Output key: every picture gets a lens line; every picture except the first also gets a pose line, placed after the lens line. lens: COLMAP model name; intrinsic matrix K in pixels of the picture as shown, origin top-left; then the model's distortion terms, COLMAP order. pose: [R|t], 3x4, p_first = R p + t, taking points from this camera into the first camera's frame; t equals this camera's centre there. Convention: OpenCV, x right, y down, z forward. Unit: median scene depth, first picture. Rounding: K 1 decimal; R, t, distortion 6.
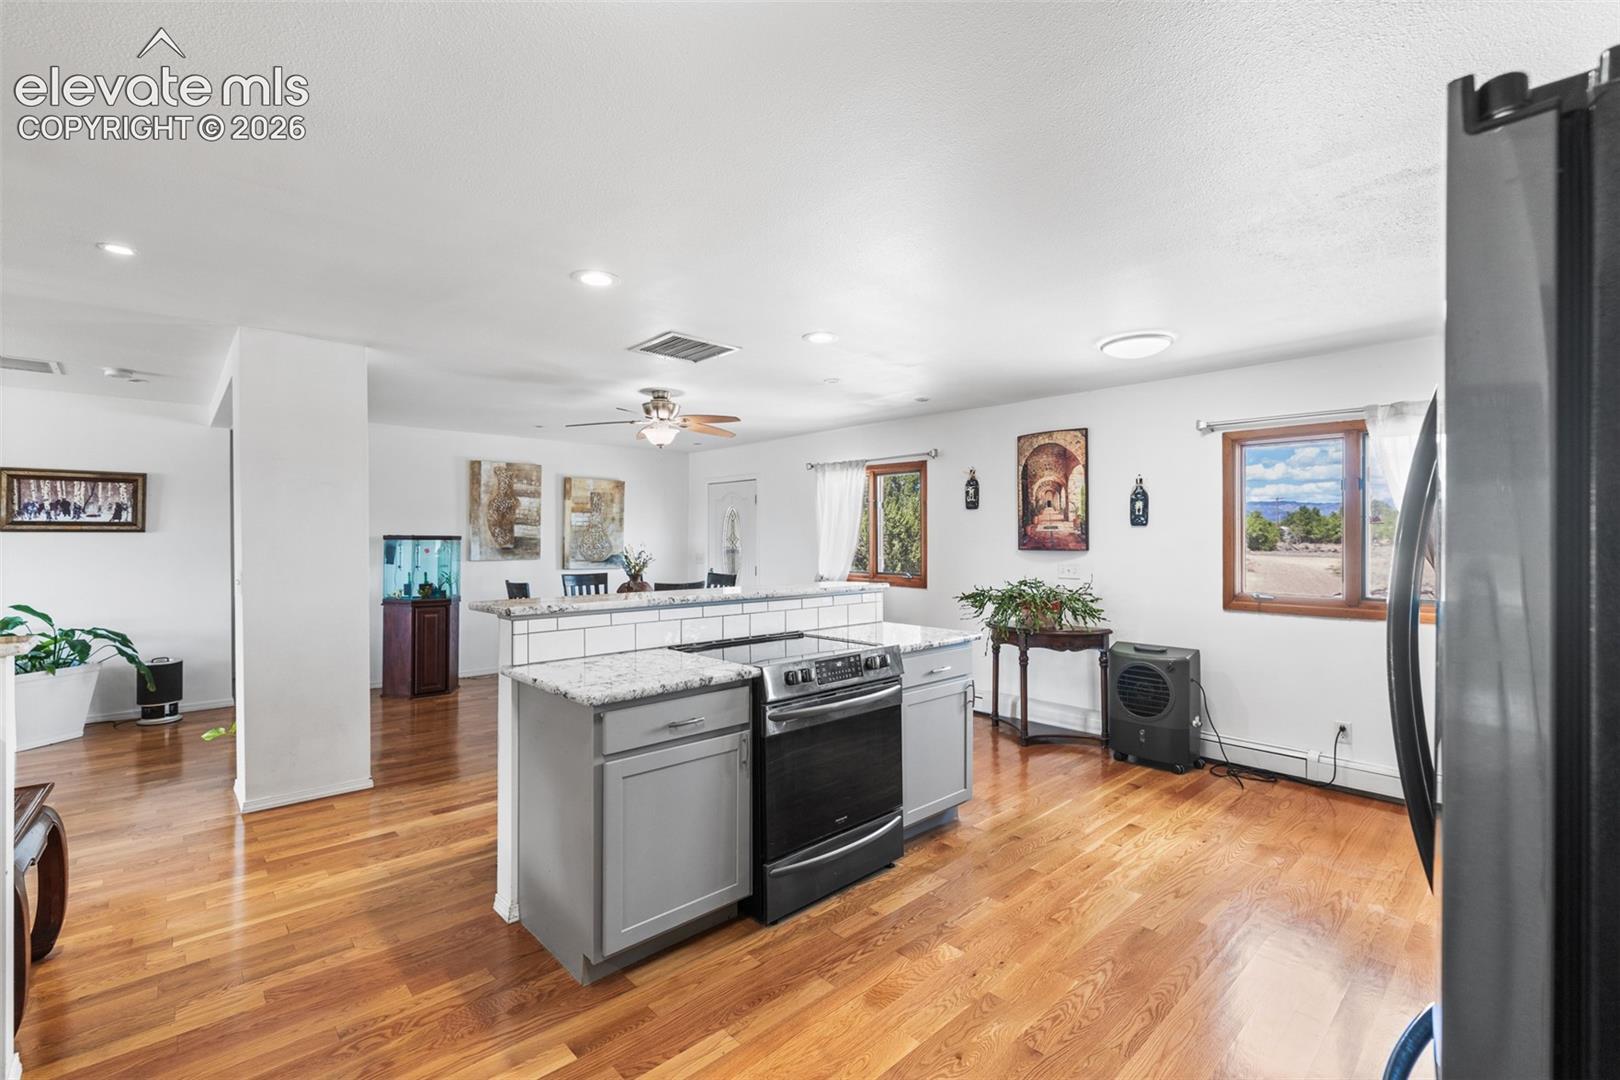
lens RADIAL K [[691.4, 0, 804.2], [0, 691.4, 537.4], [0, 0, 1]] dist [-0.002533, -0.000322]
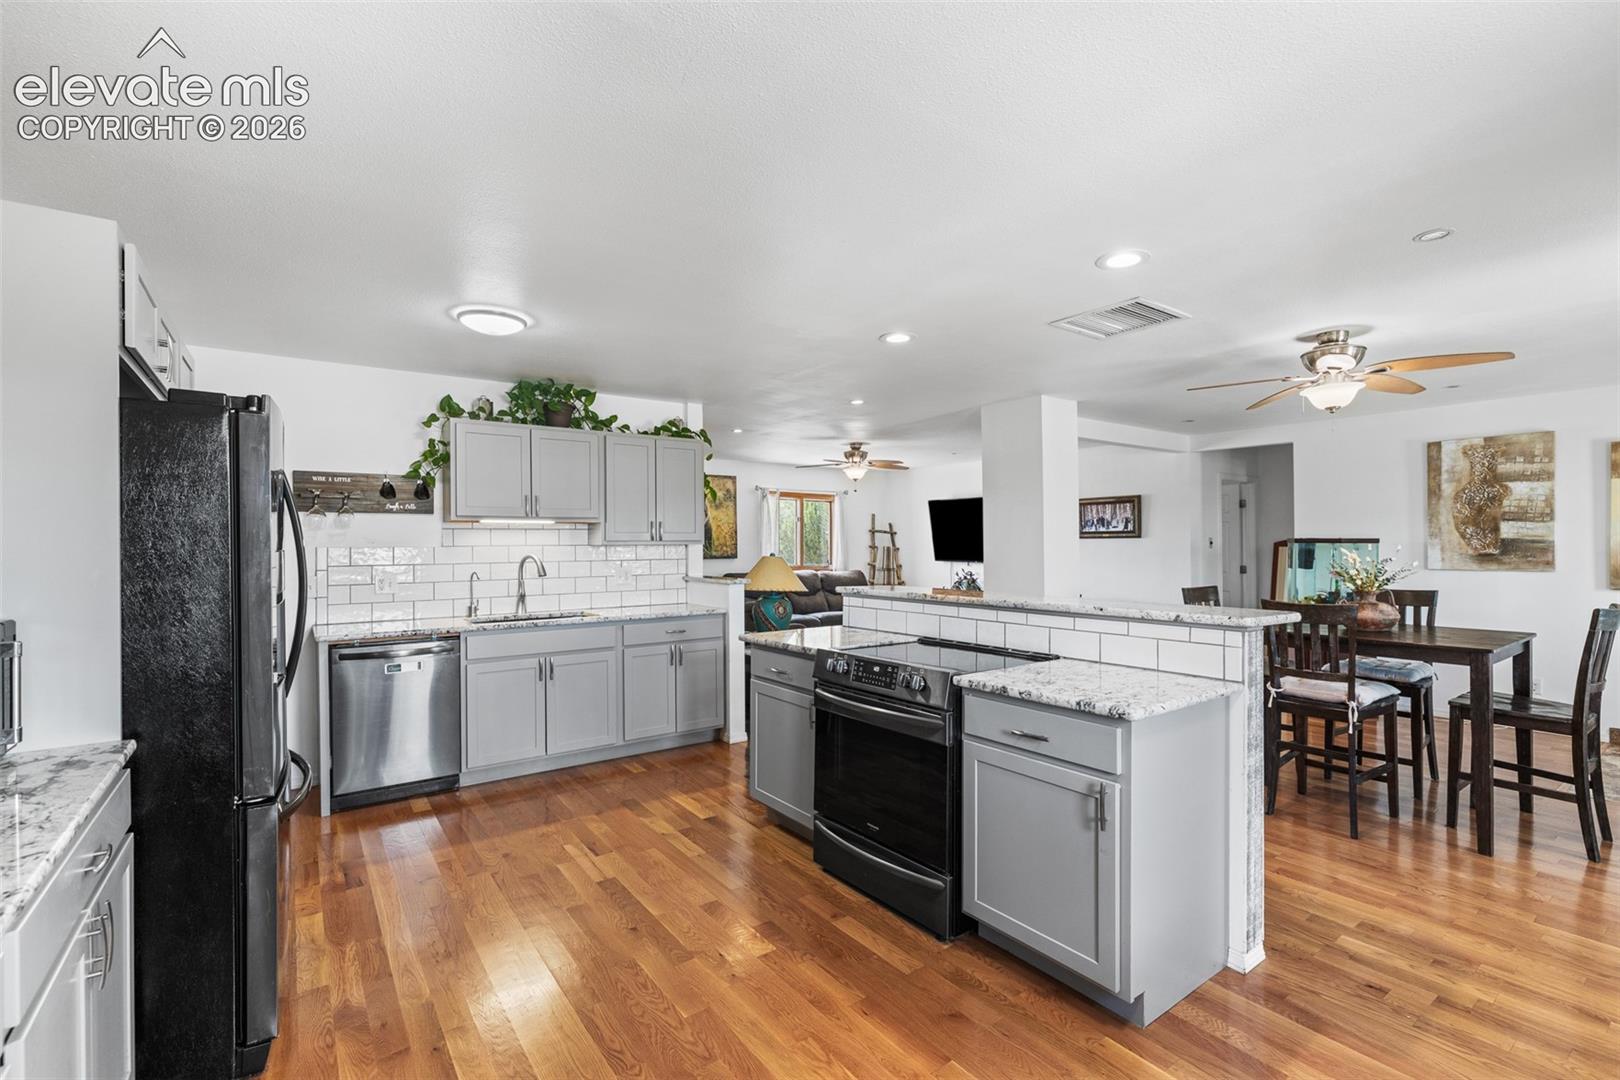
lens RADIAL K [[691.4, 0, 798.2], [0, 691.4, 549.1], [0, 0, 1]] dist [-0.002533, -0.000322]
pose [[-0.096740, 0.006642, -0.995288, 0.459548], [0.003960, 0.999972, 0.006288, 0.003281], [0.995302, -0.003333, -0.096764, 0.439221]]
